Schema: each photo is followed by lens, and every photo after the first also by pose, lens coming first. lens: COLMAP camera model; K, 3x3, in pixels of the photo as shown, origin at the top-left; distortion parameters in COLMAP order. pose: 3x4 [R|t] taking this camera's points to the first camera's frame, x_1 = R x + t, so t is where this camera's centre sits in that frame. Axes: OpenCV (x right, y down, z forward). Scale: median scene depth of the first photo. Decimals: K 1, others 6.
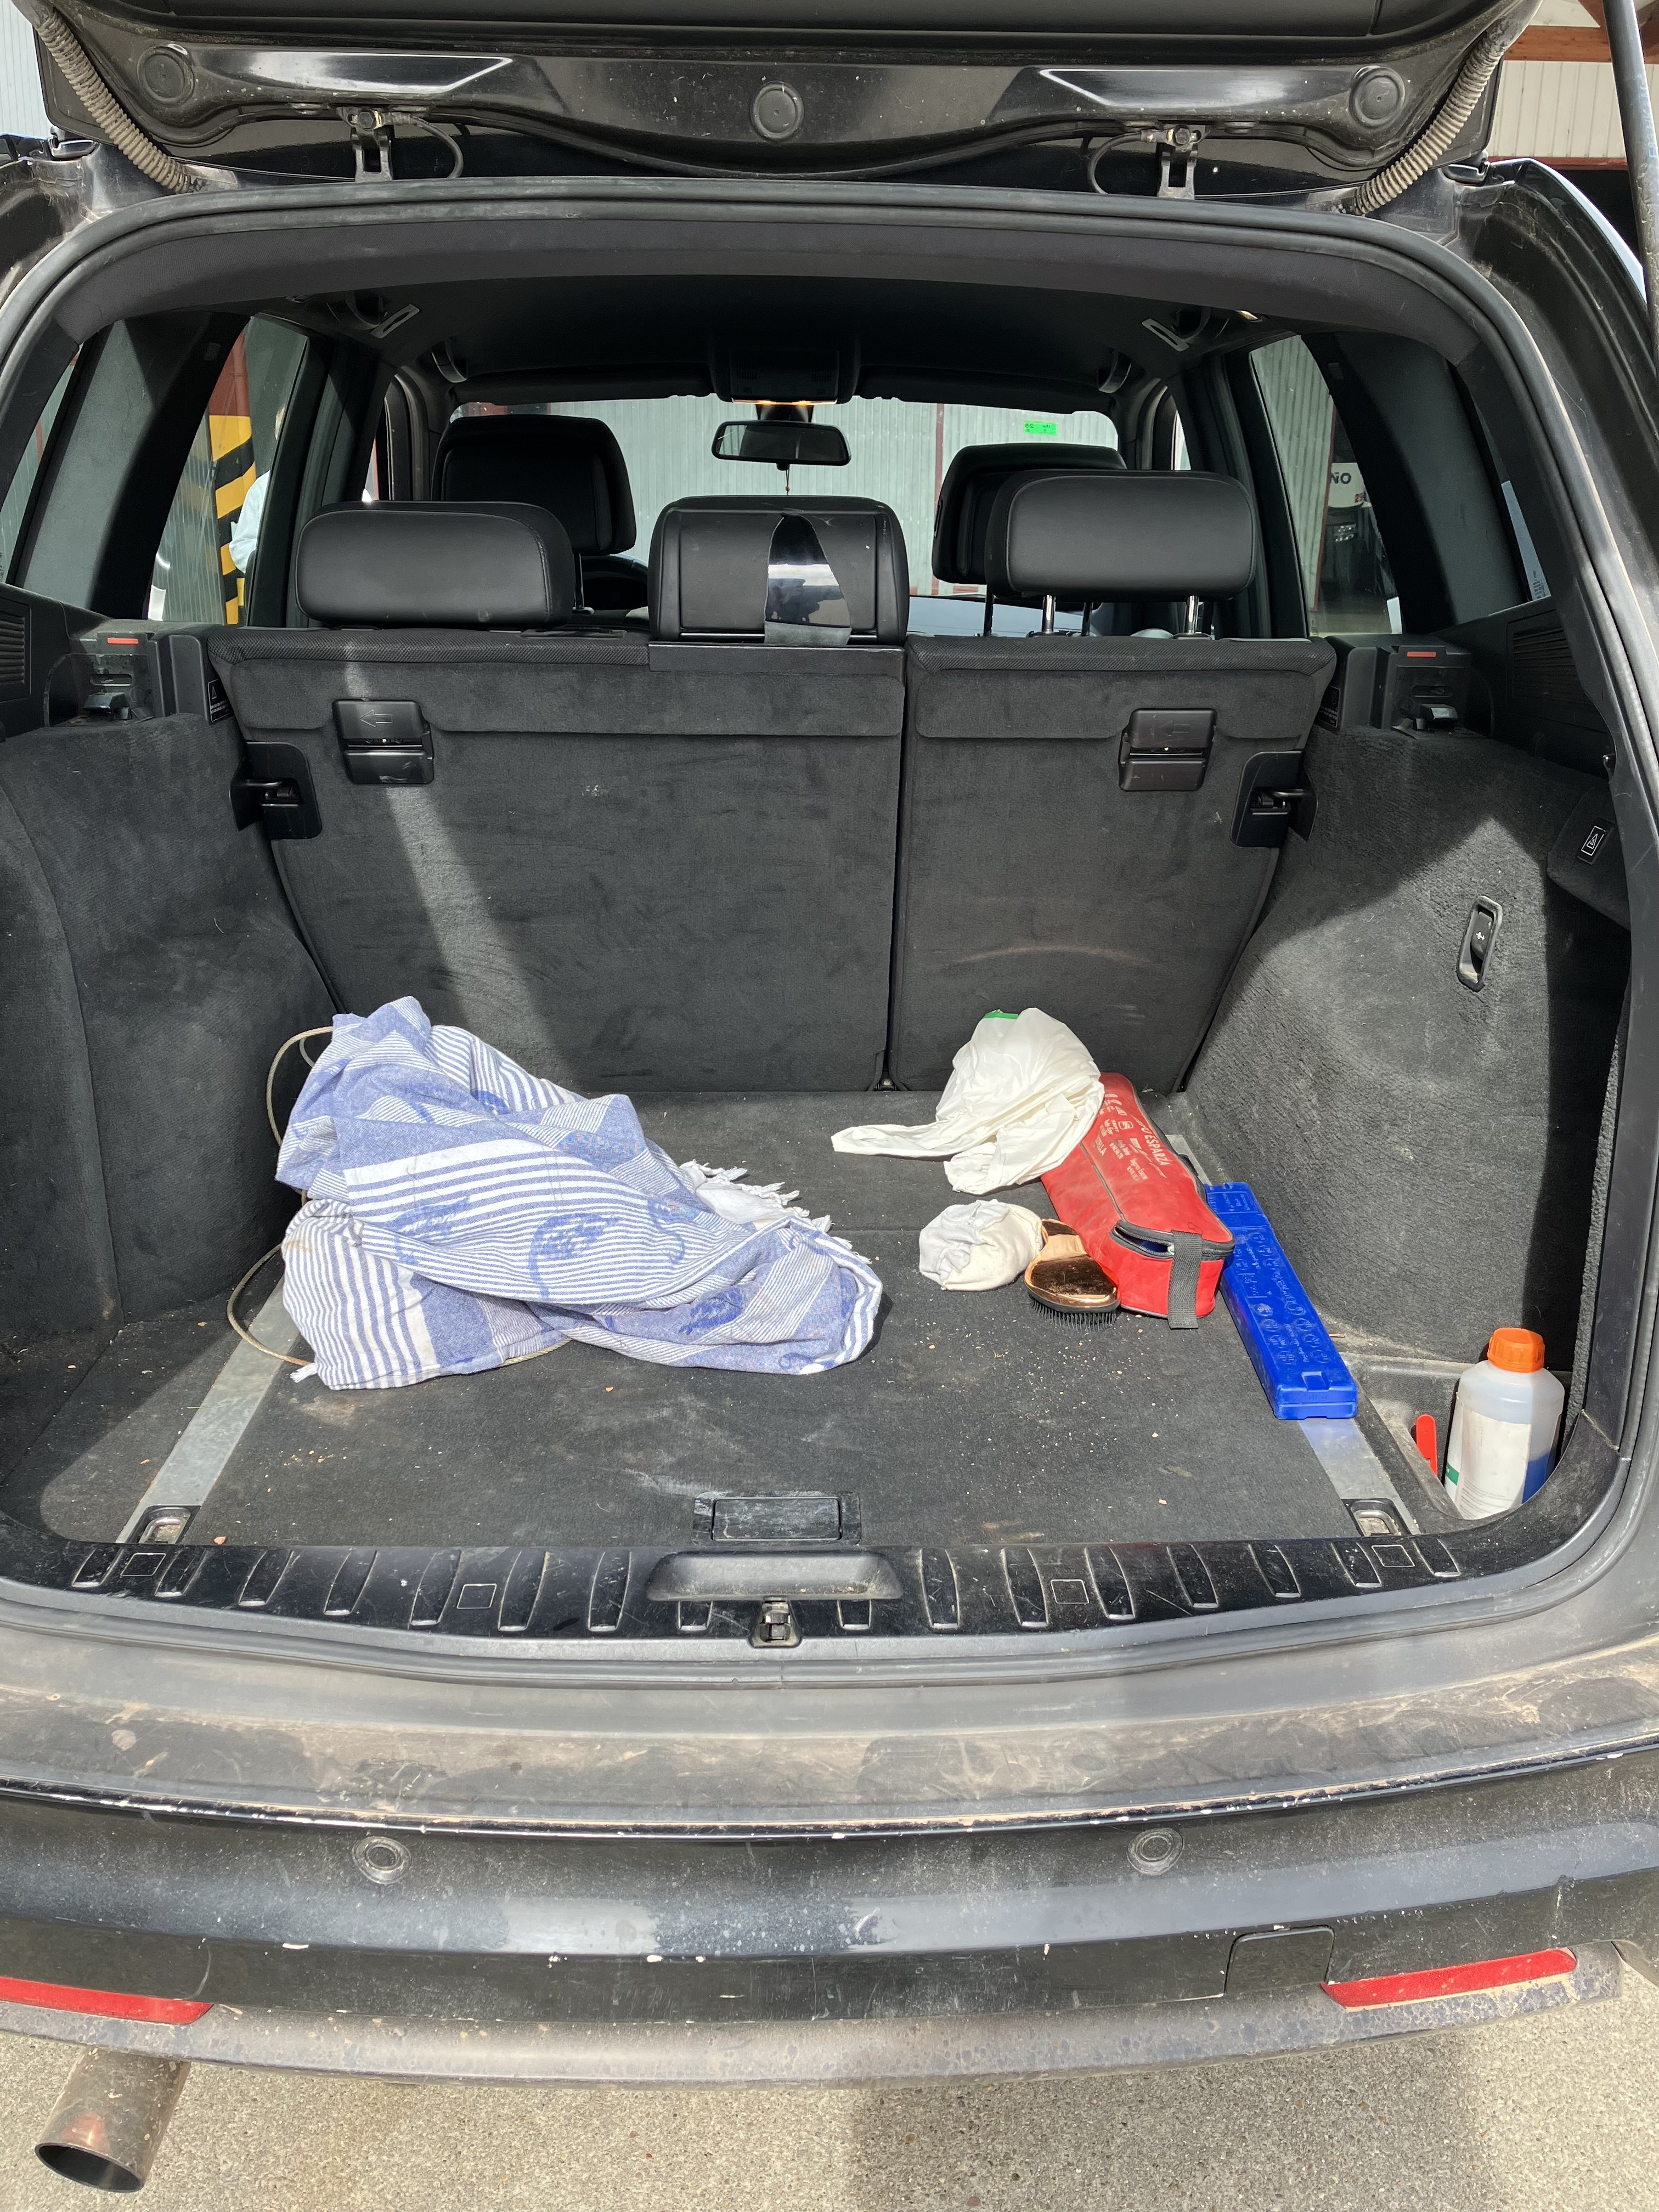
lens RADIAL K [[1836.1, 0, 880.3], [0, 1836.1, 1105.9], [0, 0, 1]] dist [0.040599, -0.065418]
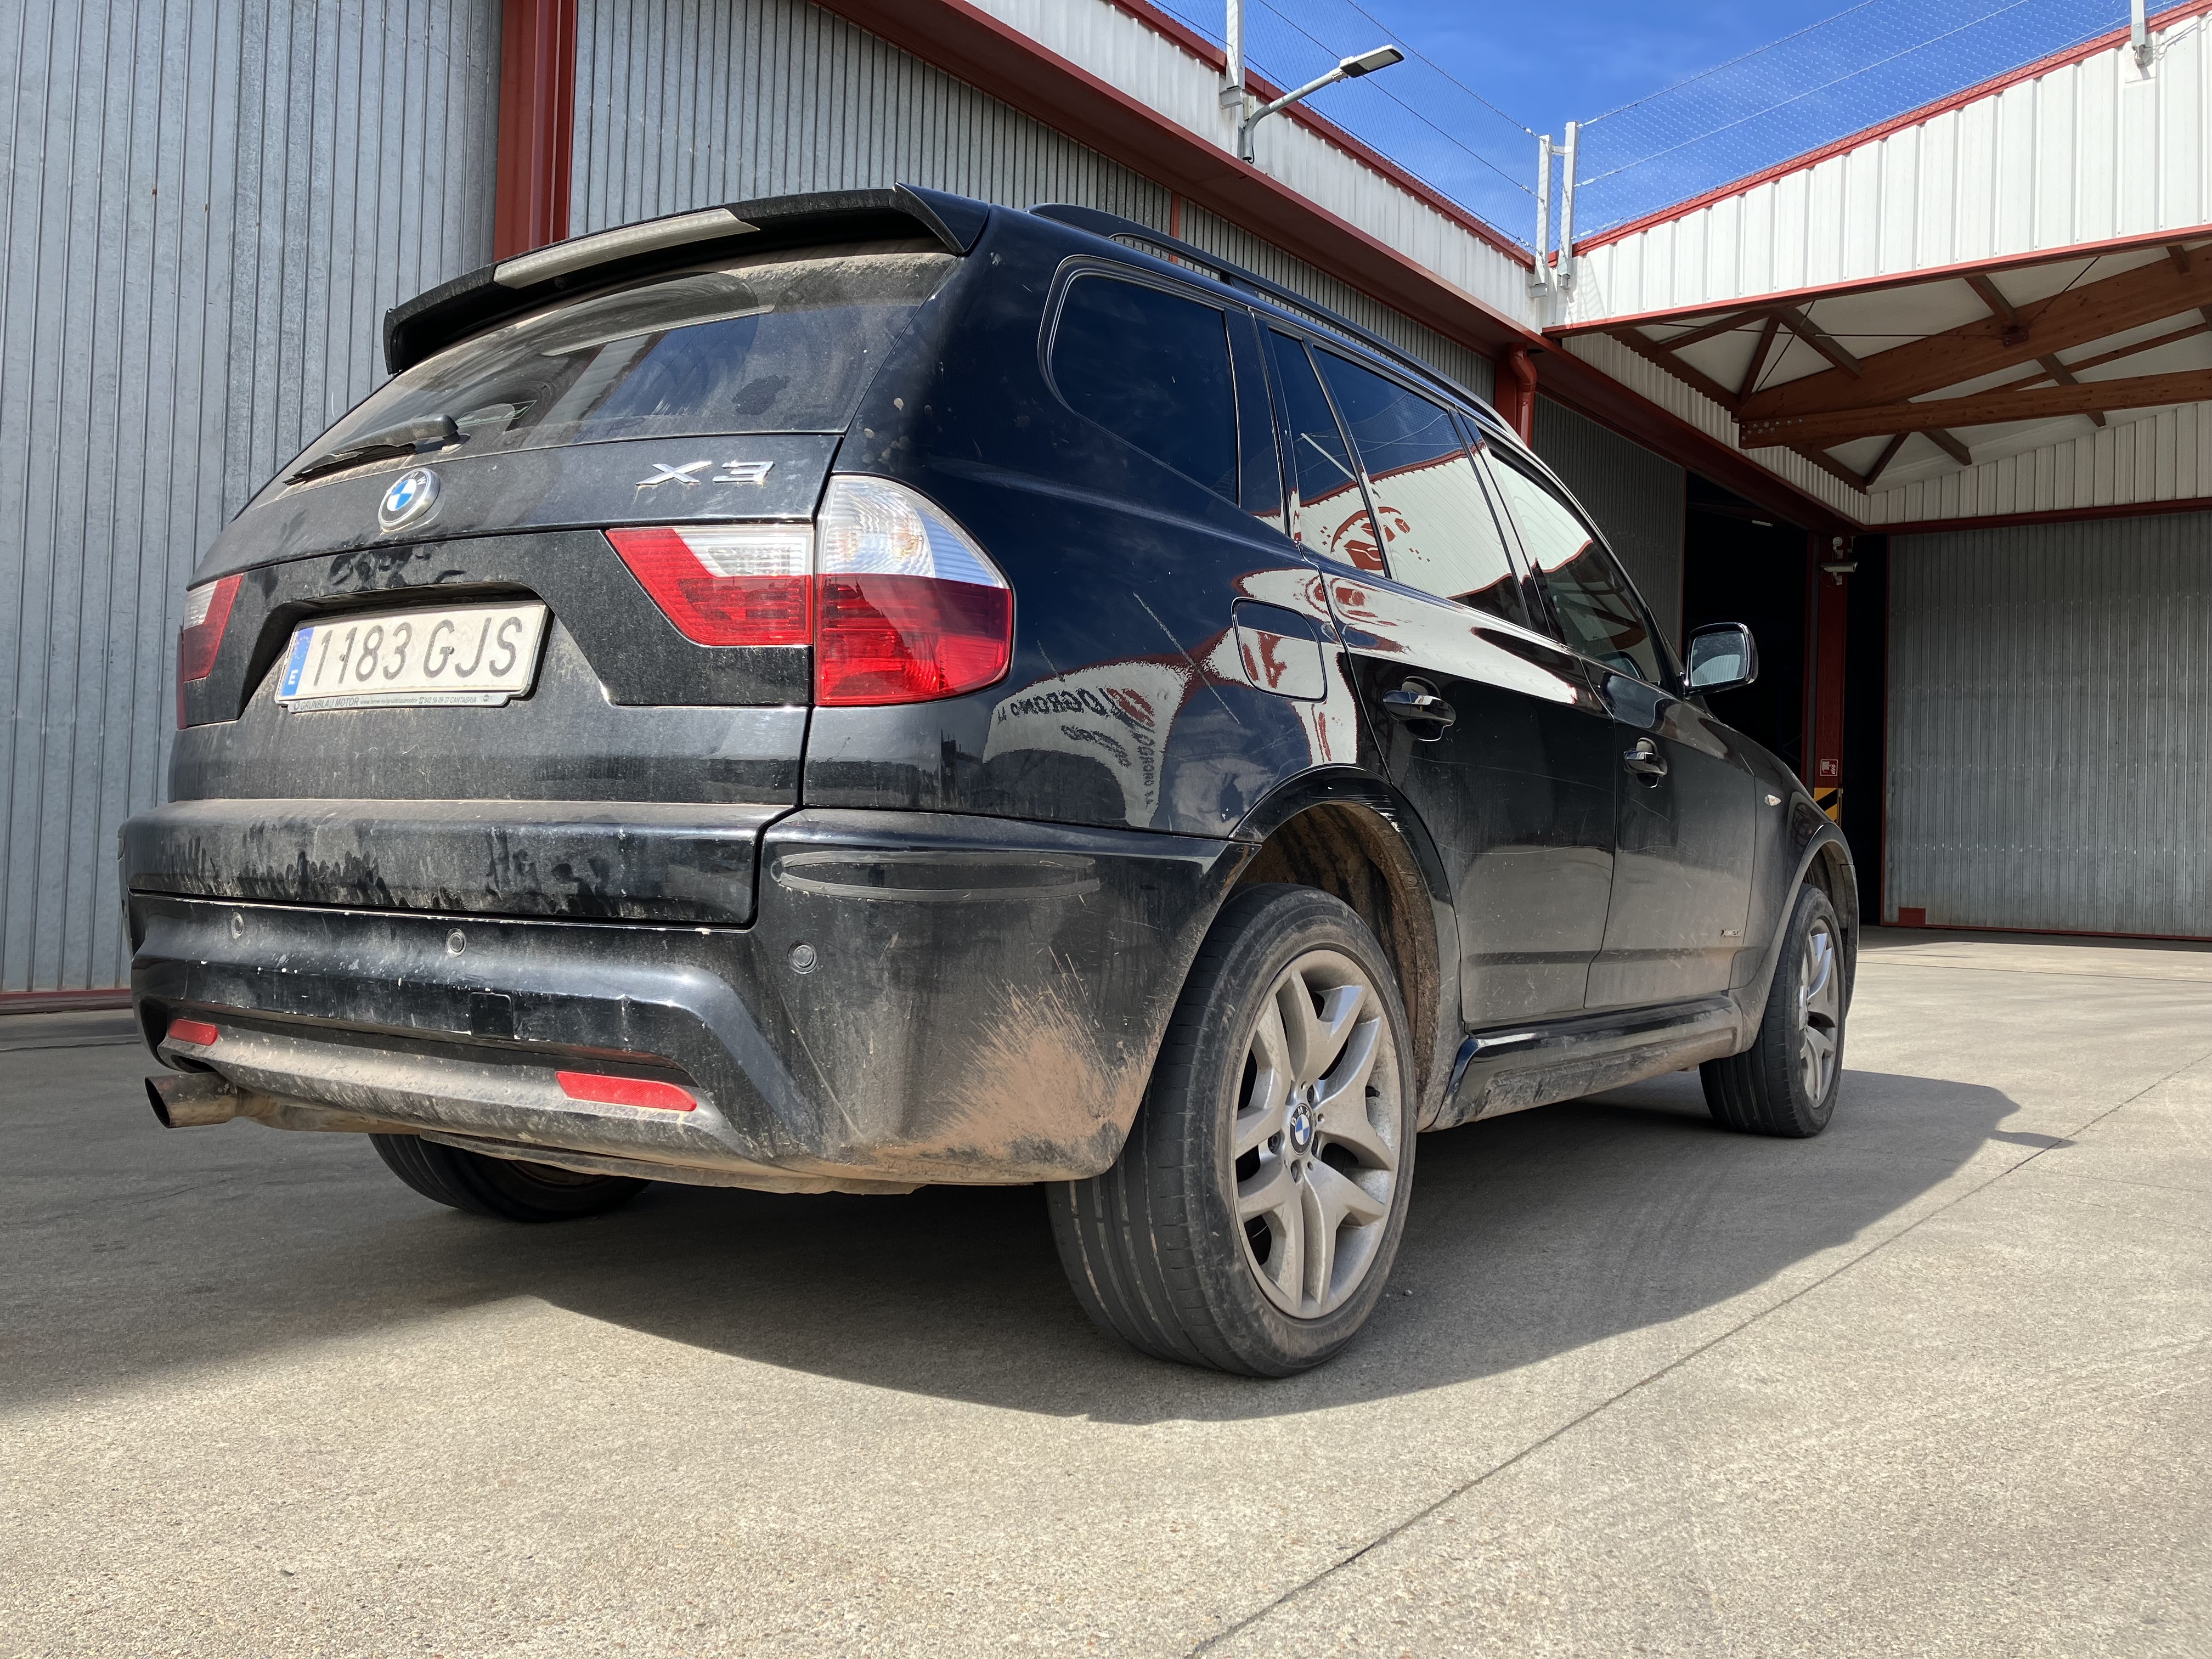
lens RADIAL K [[1836.6, 0, 1131.3], [0, 1836.6, 769.6], [0, 0, 1]] dist [0.006602, 0.015998]
pose [[0.806806, -0.022944, -0.590371, 1.318970], [-0.196638, 0.931850, -0.304942, 0.480224], [0.557134, 0.362119, 0.747310, -0.087382]]
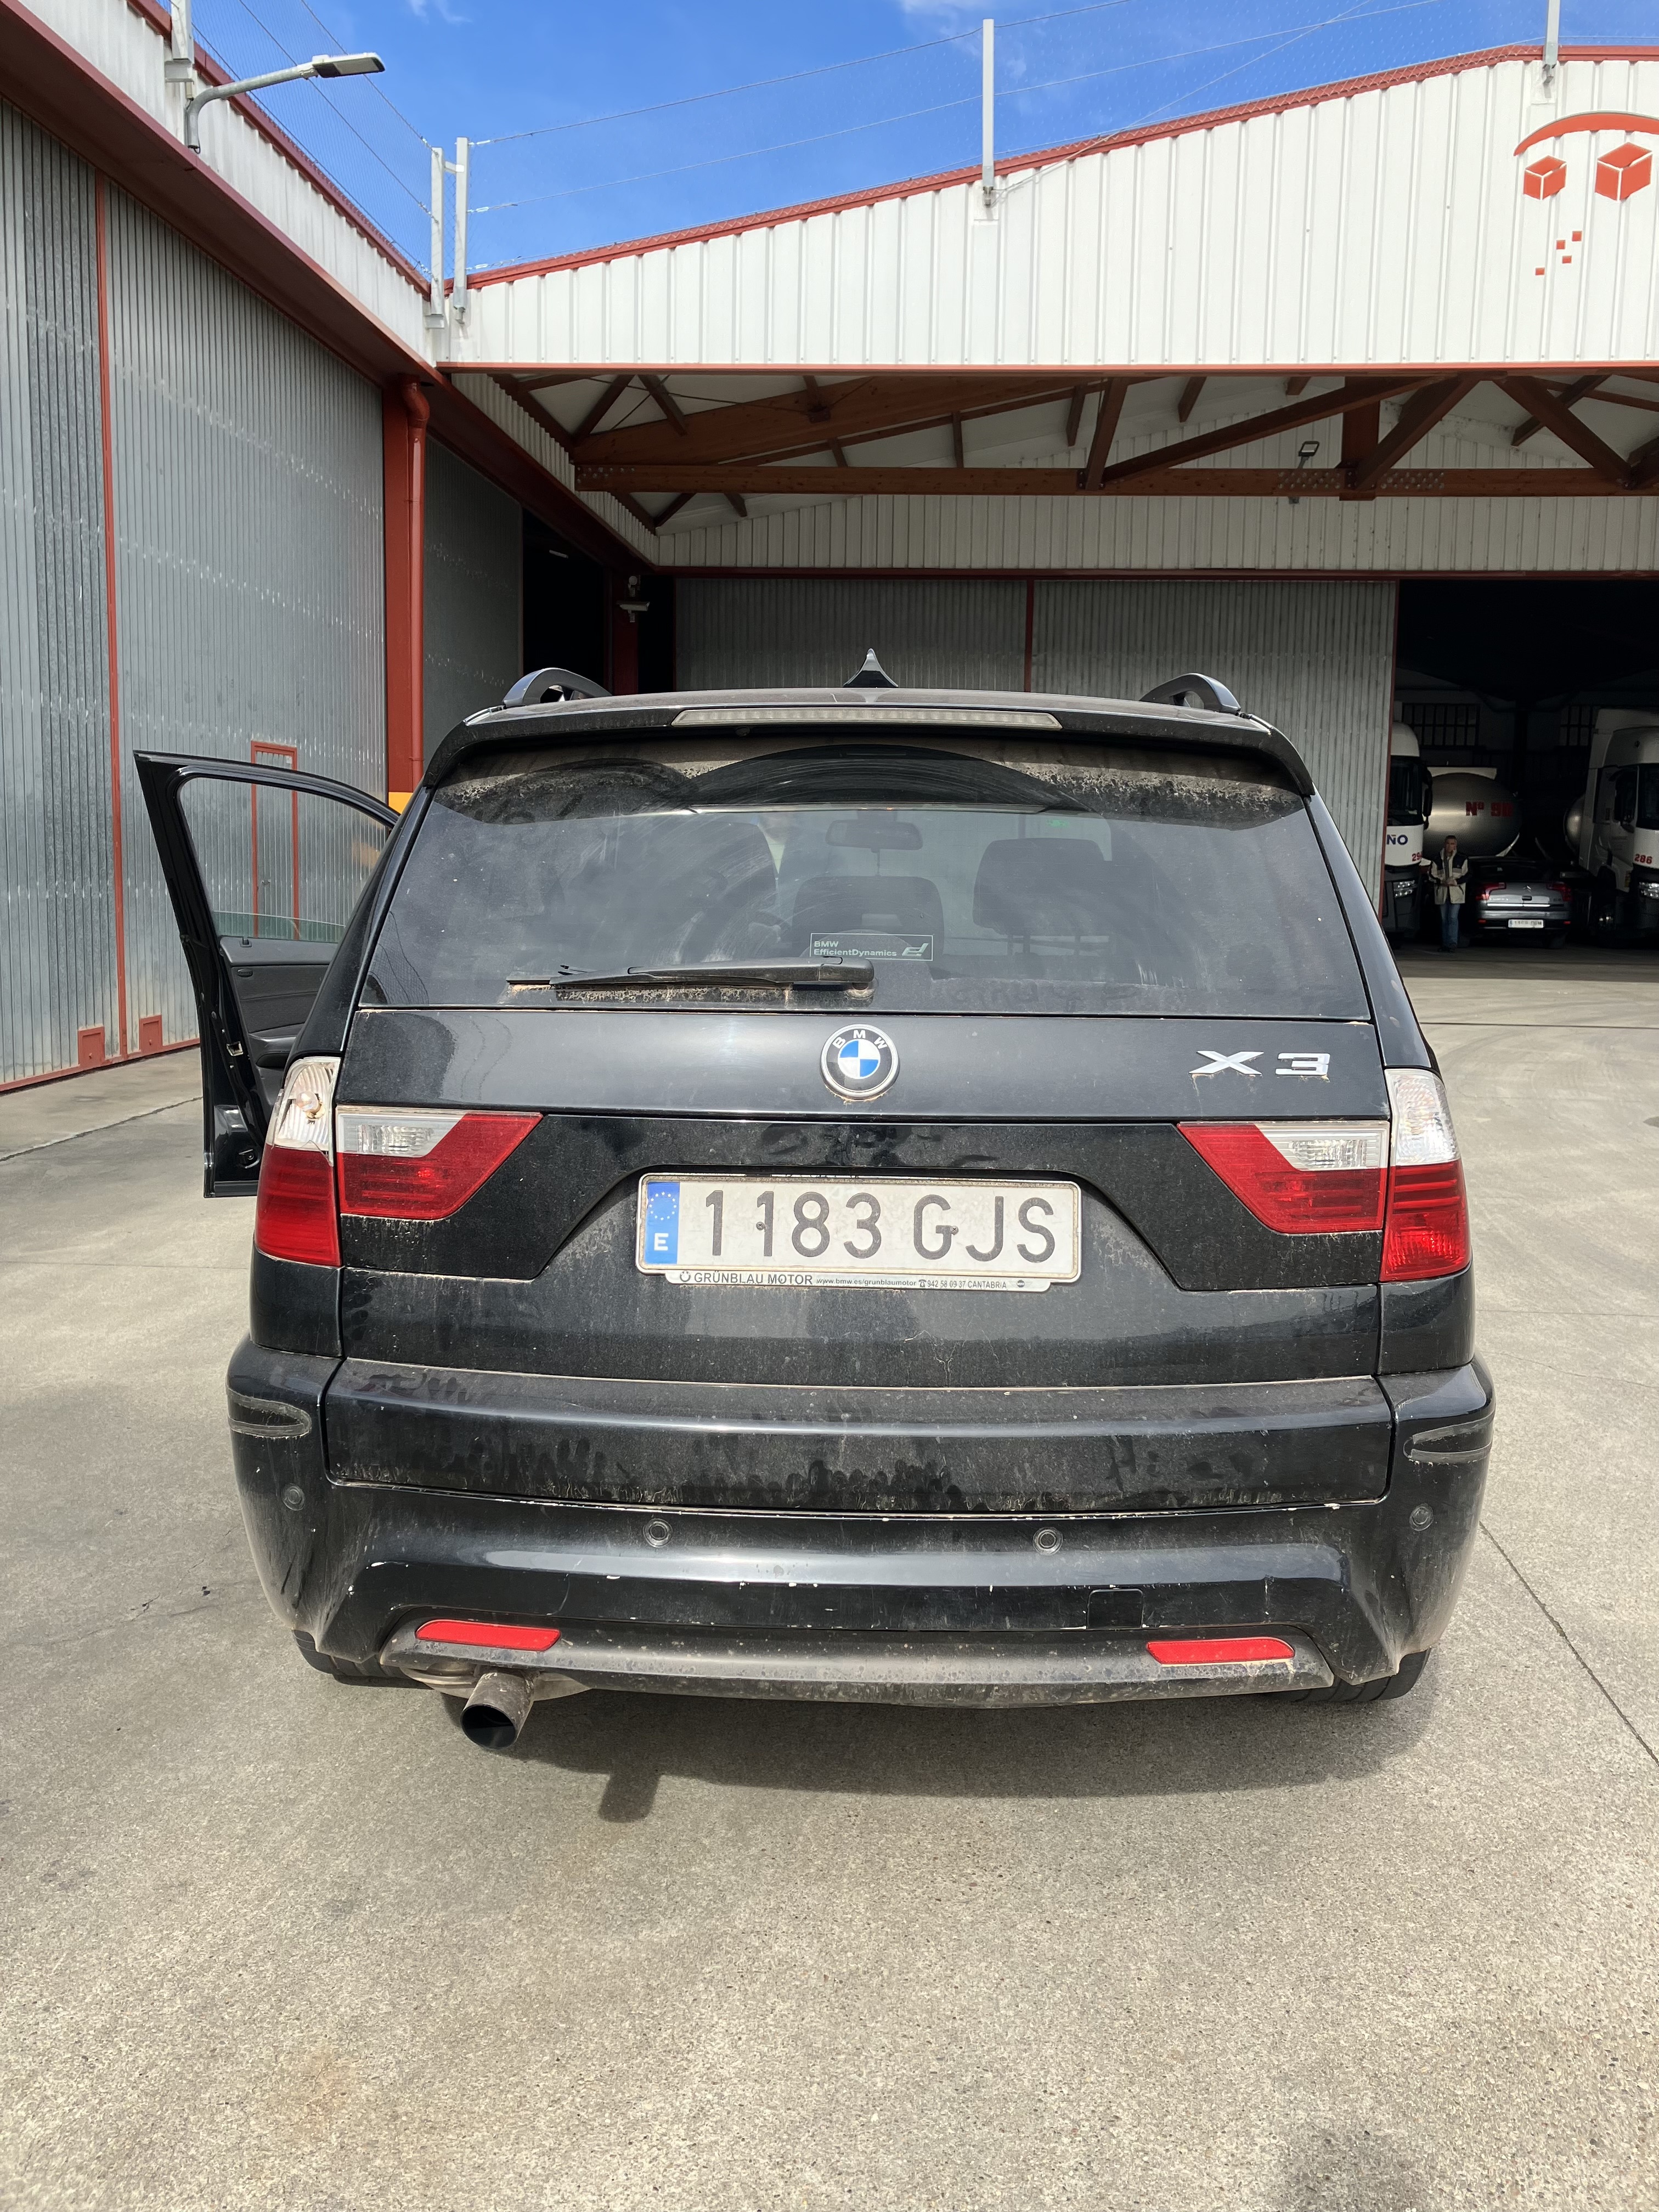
lens RADIAL K [[1821.5, 0, 881.0], [0, 1821.5, 1046.4], [0, 0, 1]] dist [0.068625, -0.089506]
pose [[0.998590, 0.004077, -0.052930, 0.051183], [-0.015246, 0.977069, -0.212376, 0.214013], [0.050851, 0.212884, 0.975753, -0.715761]]
